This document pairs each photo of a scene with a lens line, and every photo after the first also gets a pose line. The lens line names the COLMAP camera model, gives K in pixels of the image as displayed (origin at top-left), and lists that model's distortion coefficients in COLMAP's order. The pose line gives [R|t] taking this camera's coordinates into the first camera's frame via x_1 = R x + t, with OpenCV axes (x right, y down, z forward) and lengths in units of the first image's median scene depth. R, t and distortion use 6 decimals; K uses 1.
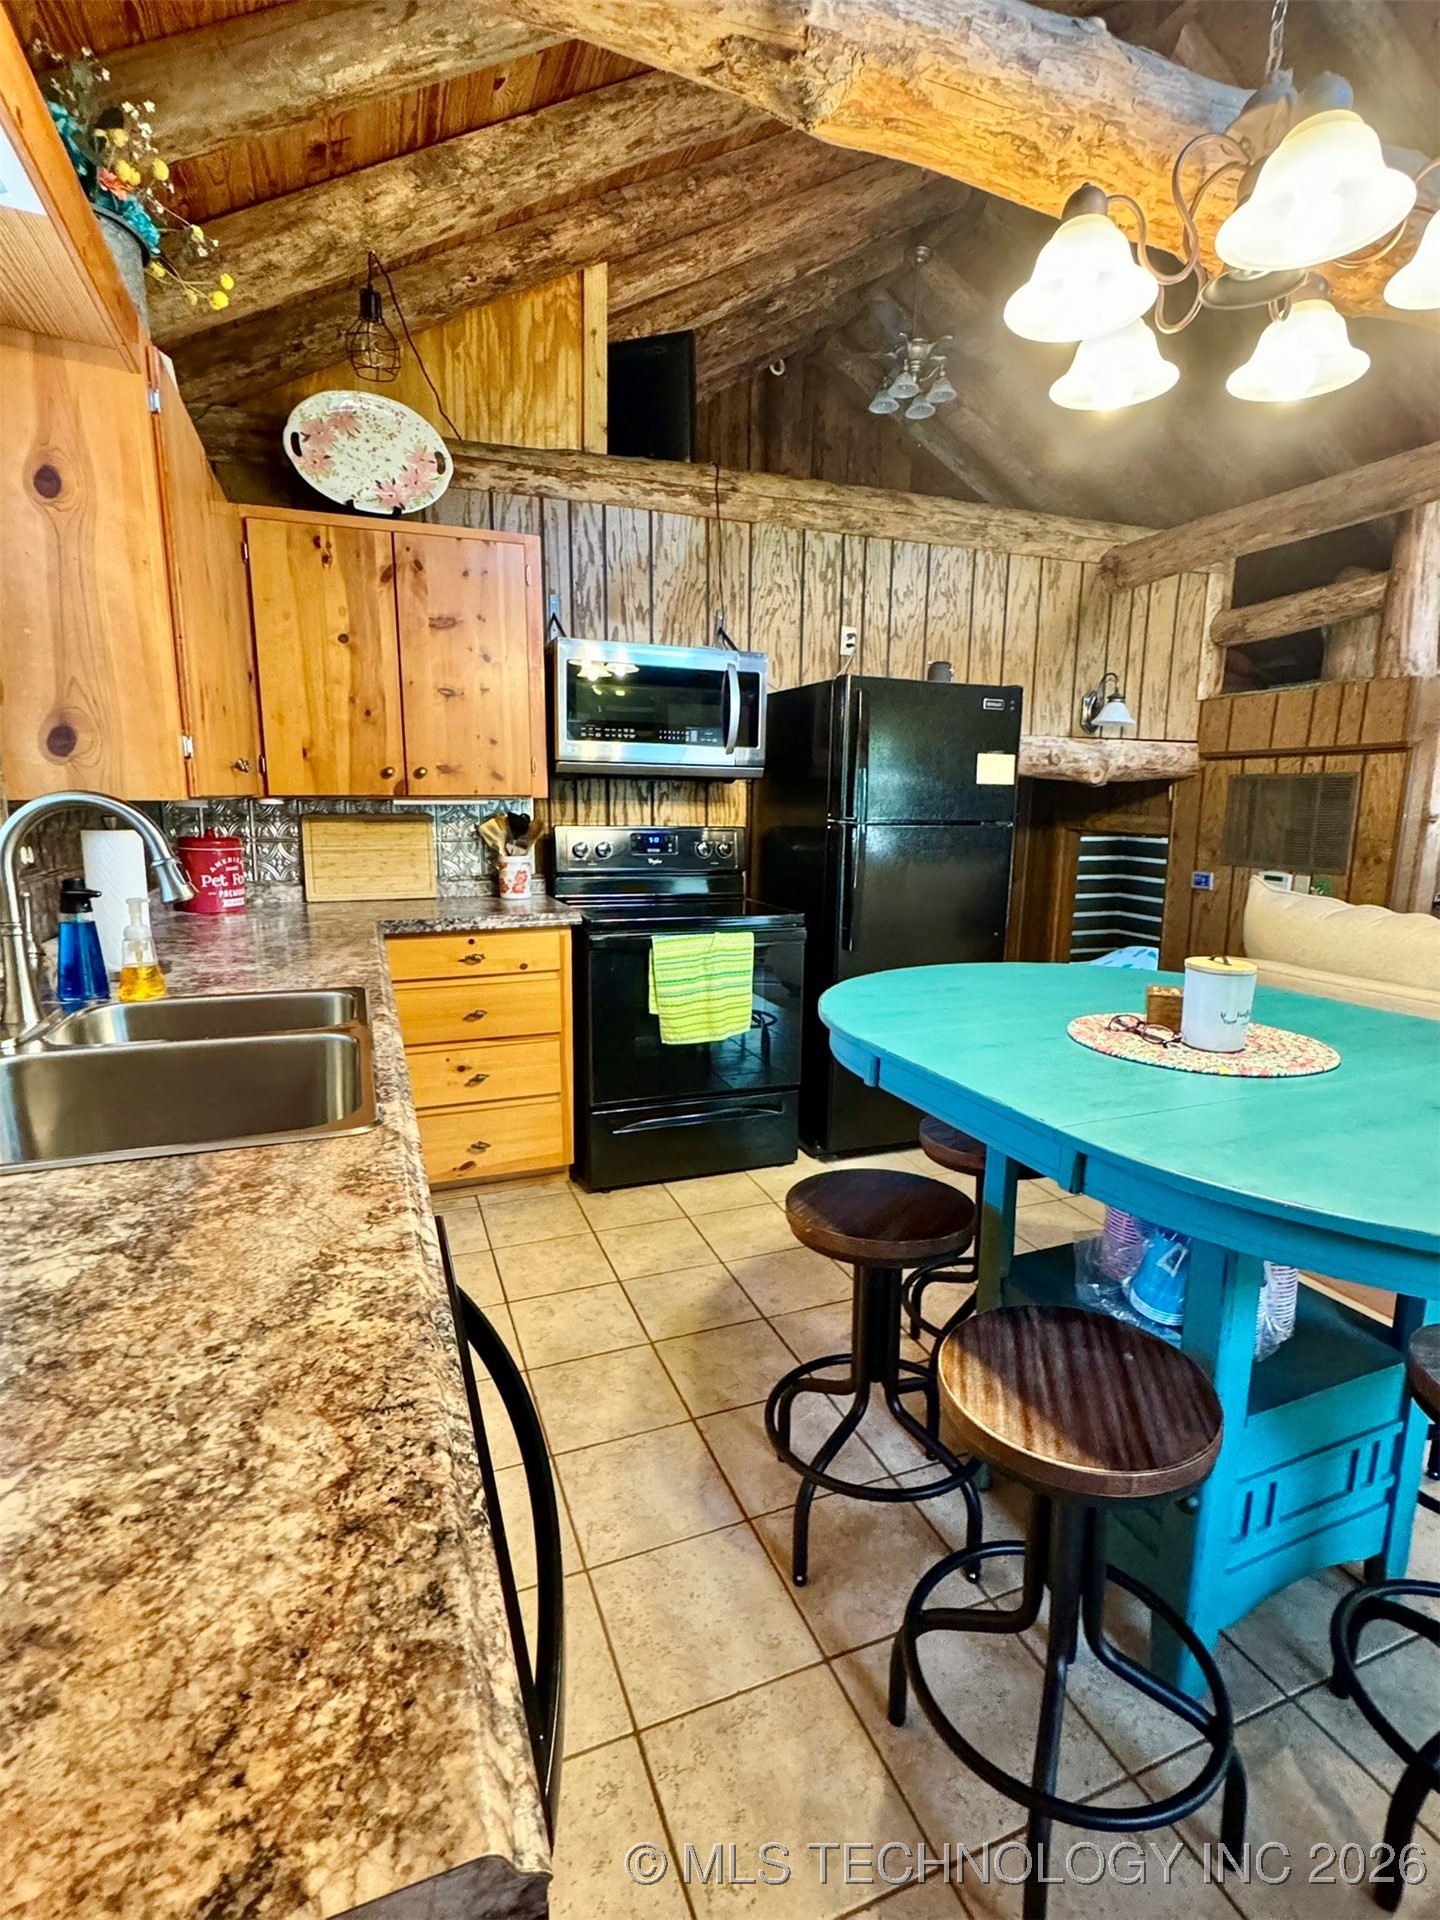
lens RADIAL K [[917.8, 0, 720.0], [0, 917.8, 960.0], [0, 0, 1]] dist [-0.001847, -0.000388]
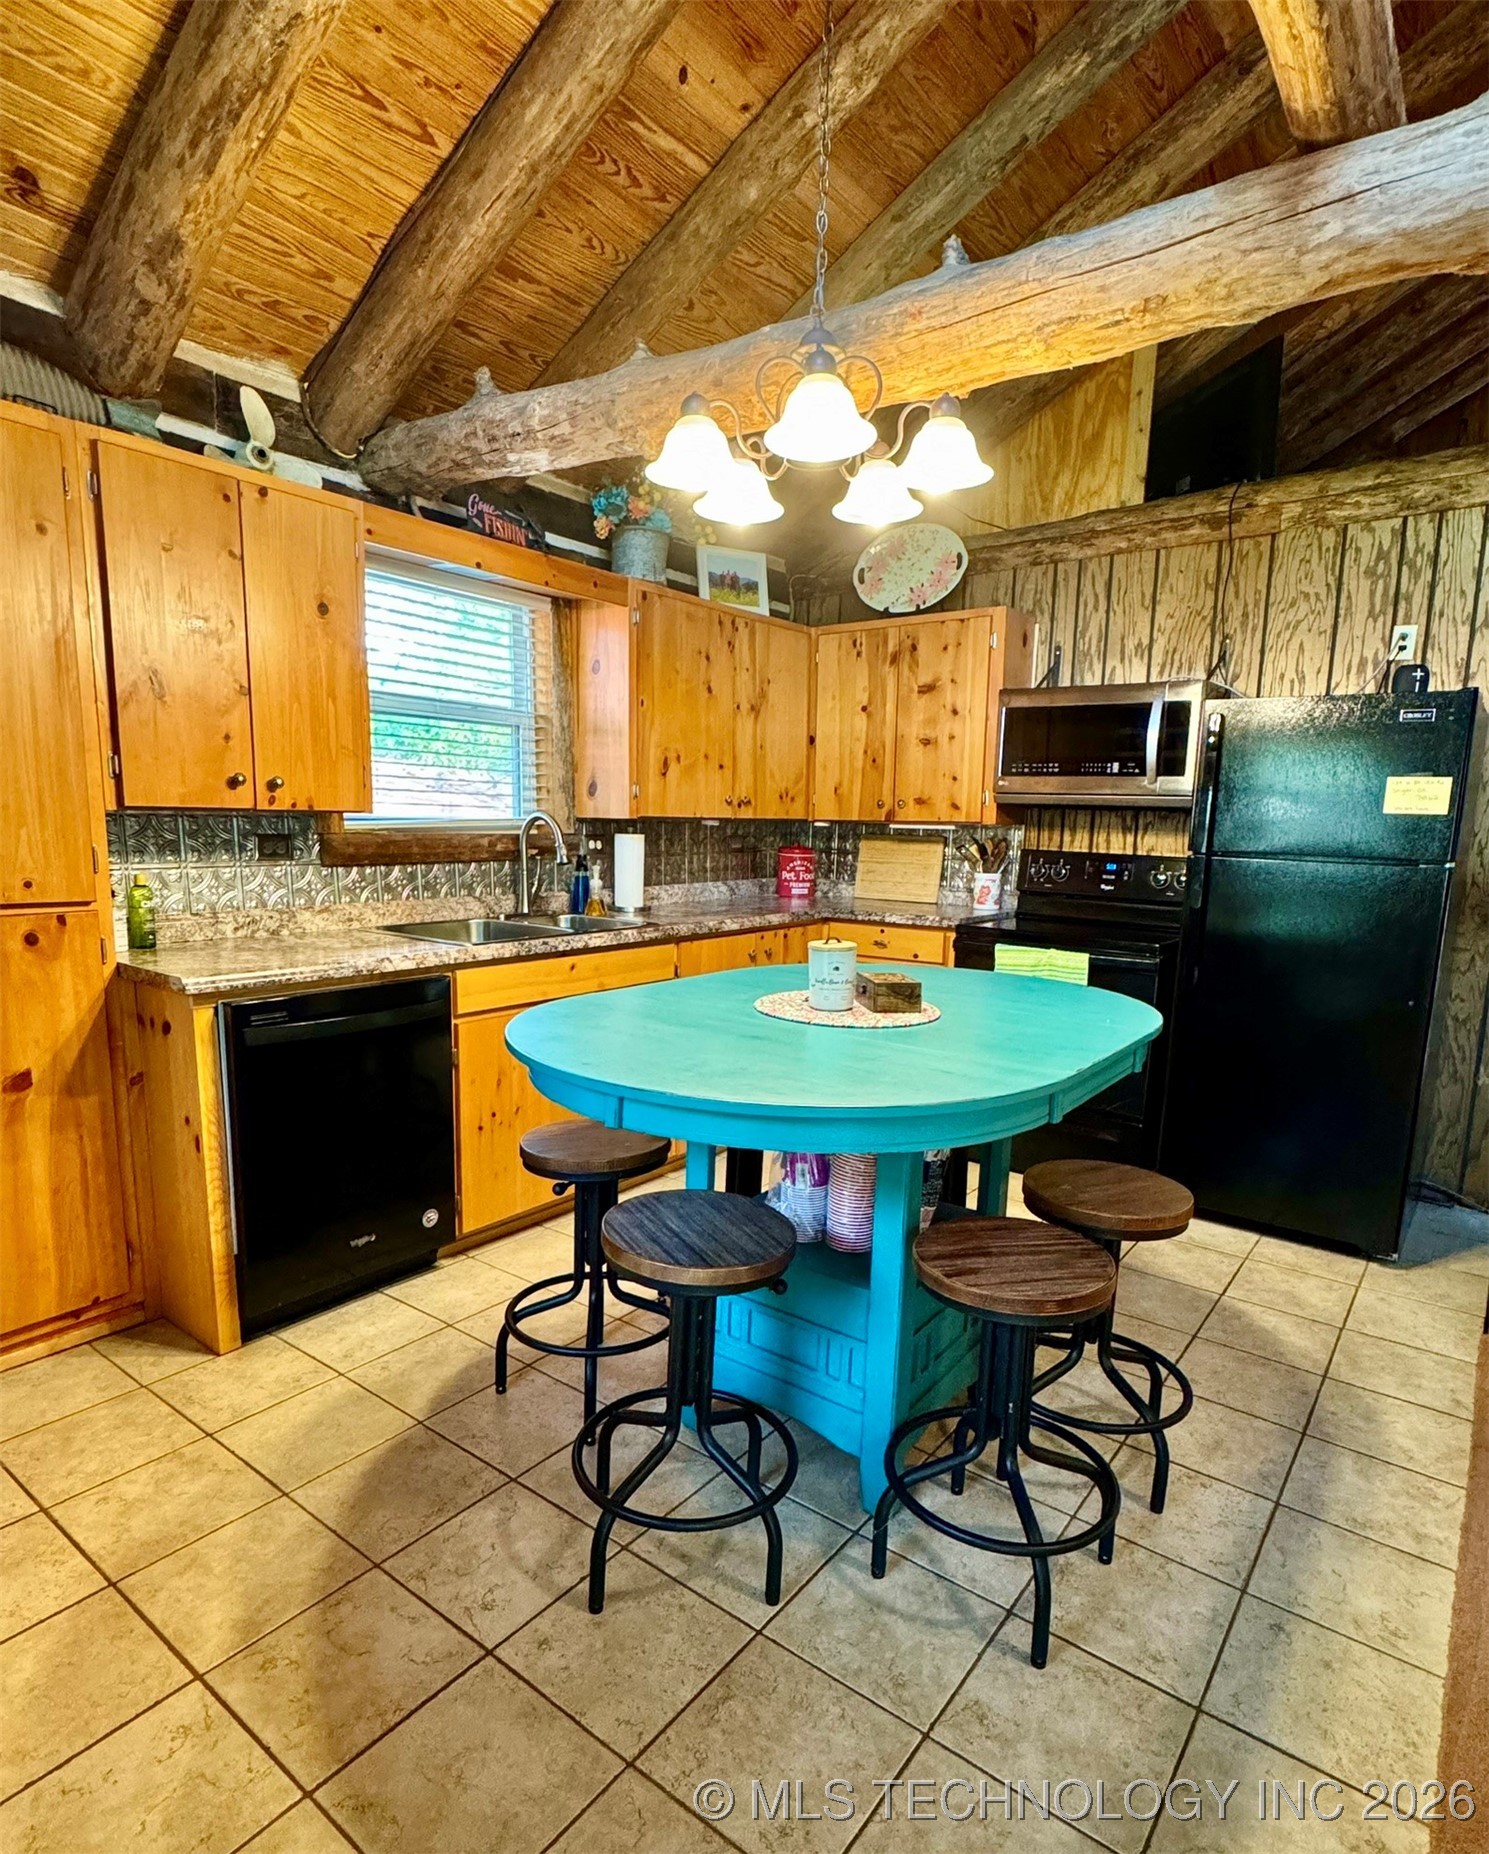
lens RADIAL K [[1028.3, 0, 743.7], [0, 1028.3, 990.5], [0, 0, 1]] dist [0.000646, 0.000380]
pose [[0.517621, 0.148875, -0.842559, 0.742832], [-0.167180, 0.983363, 0.071049, -0.006565], [0.839119, 0.104082, 0.533898, 0.043472]]
